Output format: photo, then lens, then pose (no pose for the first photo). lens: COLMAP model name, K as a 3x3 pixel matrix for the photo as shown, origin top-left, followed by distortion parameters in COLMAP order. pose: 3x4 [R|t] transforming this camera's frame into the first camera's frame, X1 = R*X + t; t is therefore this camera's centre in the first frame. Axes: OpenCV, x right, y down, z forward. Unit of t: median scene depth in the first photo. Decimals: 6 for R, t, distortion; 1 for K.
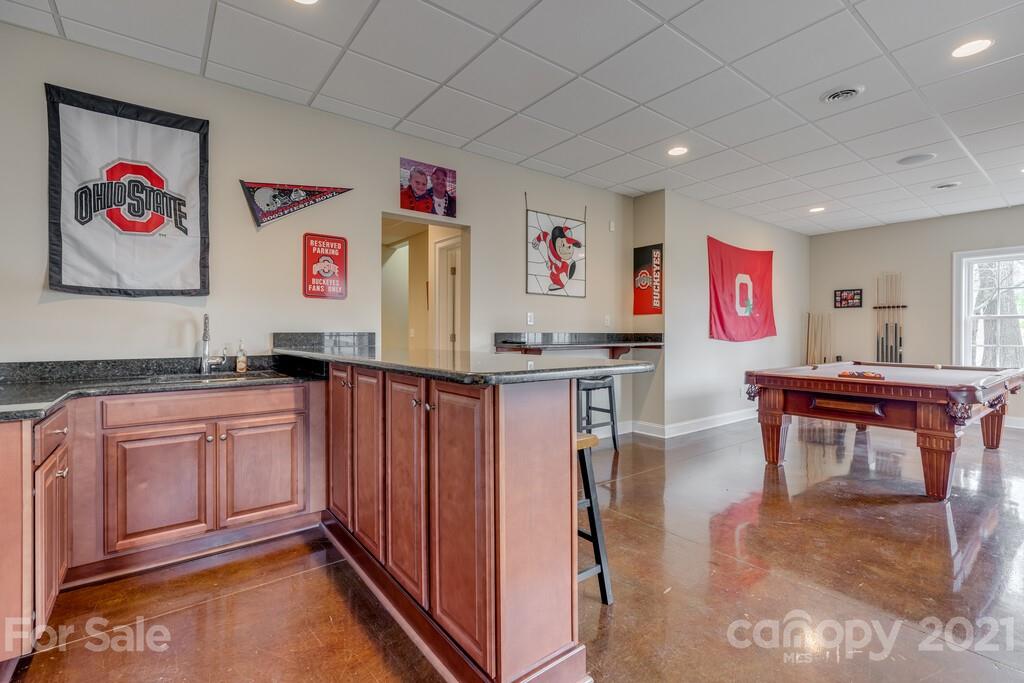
lens RADIAL K [[461.3, 0, 518.6], [0, 461.3, 334.9], [0, 0, 1]] dist [0.003808, 0.000291]
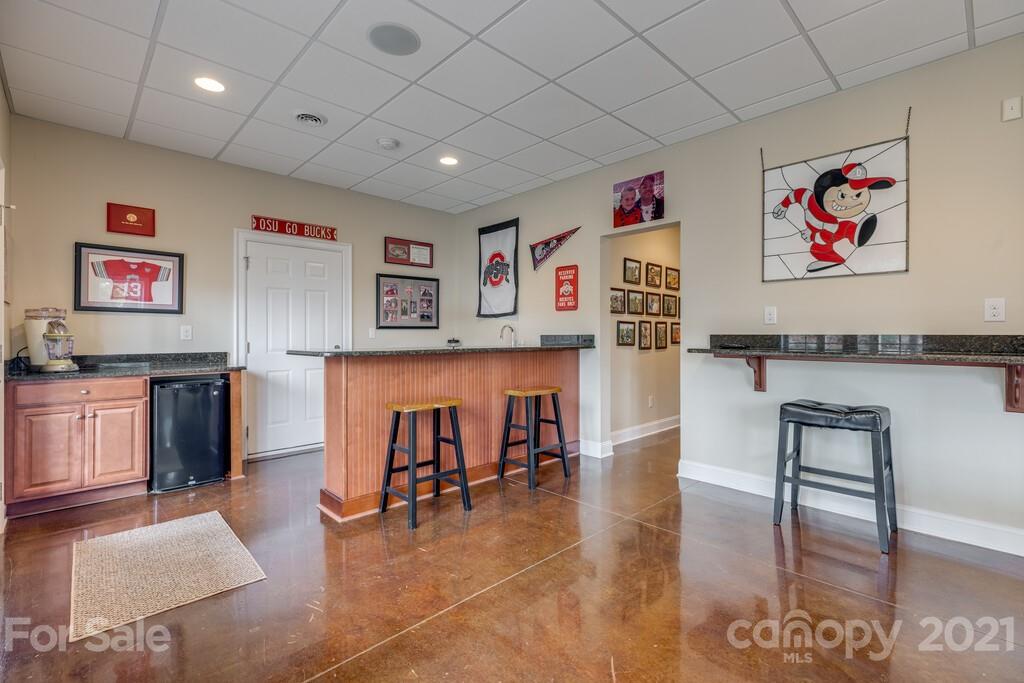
lens RADIAL K [[461.3, 0, 519.0], [0, 461.3, 338.3], [0, 0, 1]] dist [0.003808, 0.000291]
pose [[0.111272, -0.003381, -0.993784, 0.847308], [-0.013926, 0.999891, -0.004961, 0.012000], [0.993692, 0.014391, 0.111213, 0.617564]]
